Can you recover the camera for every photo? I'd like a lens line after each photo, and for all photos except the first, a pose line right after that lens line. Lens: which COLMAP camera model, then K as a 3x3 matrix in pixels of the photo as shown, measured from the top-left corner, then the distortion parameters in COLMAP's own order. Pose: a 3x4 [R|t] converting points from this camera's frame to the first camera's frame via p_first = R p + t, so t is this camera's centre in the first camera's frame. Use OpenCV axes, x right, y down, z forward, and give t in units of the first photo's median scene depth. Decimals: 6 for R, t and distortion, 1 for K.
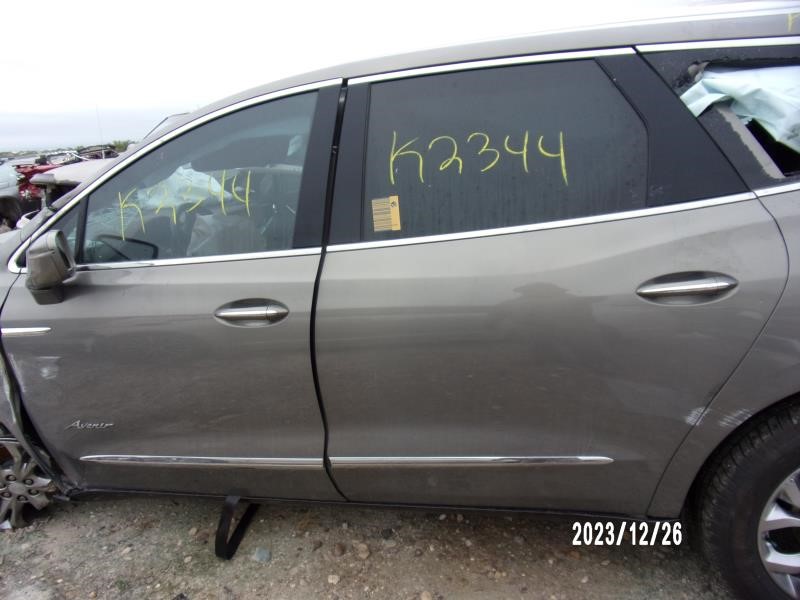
lens RADIAL K [[565.7, 0, 399.7], [0, 565.7, 300.2], [0, 0, 1]] dist [0.009348, 0.002394]
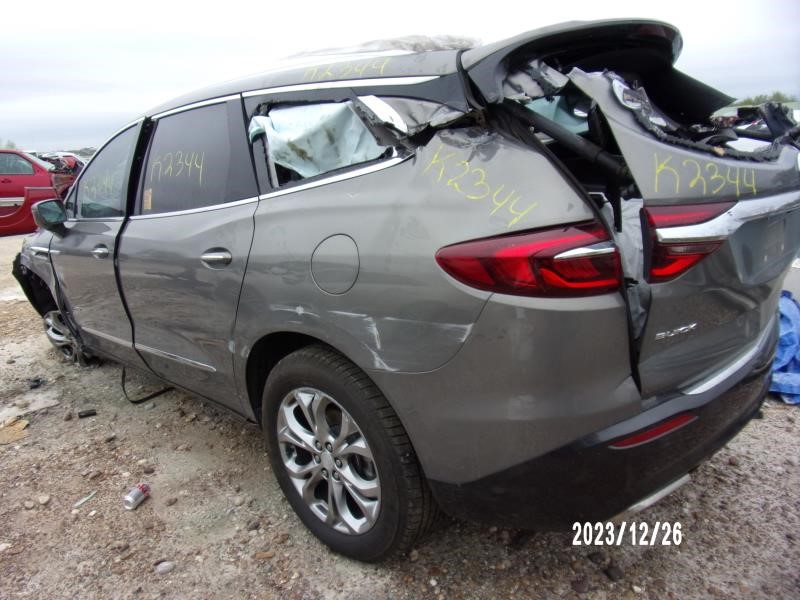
lens RADIAL K [[565.7, 0, 401.0], [0, 565.7, 299.5], [0, 0, 1]] dist [0.009348, 0.002394]
pose [[0.904858, 0.106325, -0.412223, 1.331838], [-0.072433, 0.992641, 0.097039, -0.073900], [0.419507, -0.057948, 0.905901, -0.192652]]
